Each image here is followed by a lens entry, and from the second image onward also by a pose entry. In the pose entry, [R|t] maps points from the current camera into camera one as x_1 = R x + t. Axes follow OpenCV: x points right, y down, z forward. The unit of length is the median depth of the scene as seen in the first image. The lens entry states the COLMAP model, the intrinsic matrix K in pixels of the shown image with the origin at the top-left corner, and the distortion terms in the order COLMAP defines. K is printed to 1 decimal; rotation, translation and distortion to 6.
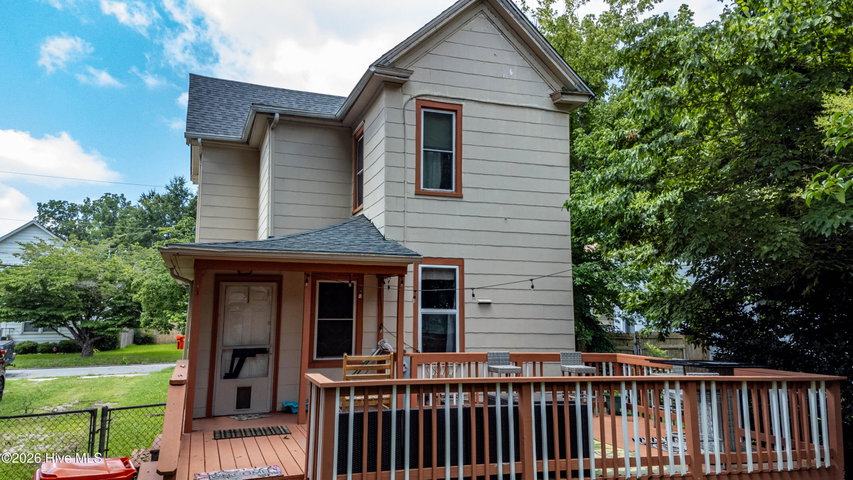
lens RADIAL K [[627.1, 0, 426.5], [0, 627.1, 240.0], [0, 0, 1]] dist [0.120020, -0.002320]
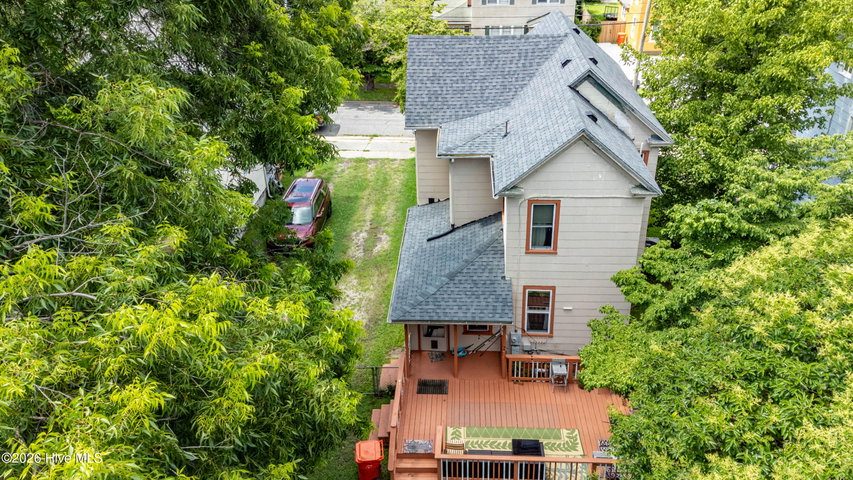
lens RADIAL K [[627.1, 0, 426.5], [0, 627.1, 240.0], [0, 0, 1]] dist [0.120020, -0.002320]
pose [[0.922323, 0.149494, -0.356332, 0.319090], [0.085593, 0.820193, 0.565647, -1.037847], [0.376822, -0.552209, 0.743687, -0.292026]]
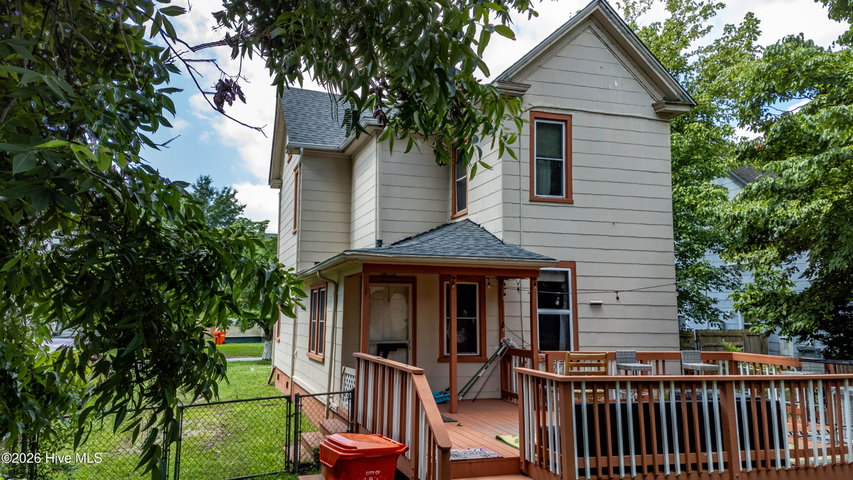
lens RADIAL K [[626.1, 0, 406.7], [0, 626.1, 233.4], [0, 0, 1]] dist [0.113139, -0.107032]
pose [[0.999401, -0.001344, -0.034576, -0.187019], [0.001131, 0.999980, -0.006192, -0.011002], [0.034584, 0.006149, 0.999383, -0.065331]]
